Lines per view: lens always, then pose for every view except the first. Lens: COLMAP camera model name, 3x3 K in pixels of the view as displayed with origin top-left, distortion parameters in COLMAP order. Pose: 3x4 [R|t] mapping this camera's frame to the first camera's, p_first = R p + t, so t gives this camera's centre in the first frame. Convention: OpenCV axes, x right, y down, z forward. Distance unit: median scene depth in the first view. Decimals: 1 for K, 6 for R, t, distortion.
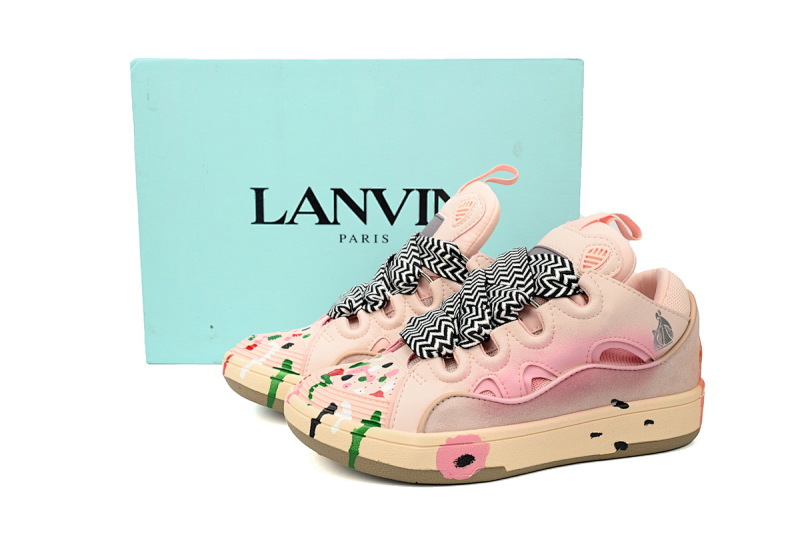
lens RADIAL K [[826.8, 0, 400.0], [0, 826.8, 266.5], [0, 0, 1]] dist [0.008081, -0.000507]
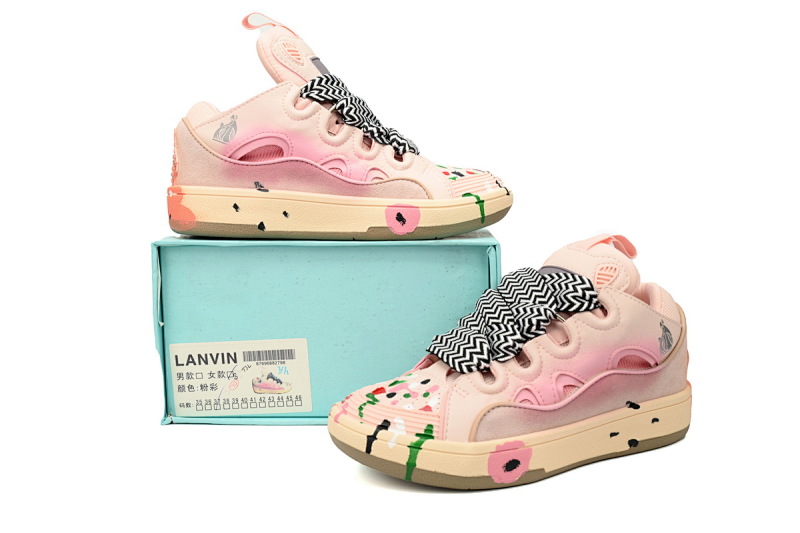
lens RADIAL K [[826.8, 0, 400.0], [0, 826.8, 266.5], [0, 0, 1]] dist [0.008081, -0.000507]
pose [[0.983925, -0.029138, 0.176187, -0.240410], [0.034131, 0.999095, -0.025377, -0.003224], [-0.175288, 0.030982, 0.984030, -0.049620]]
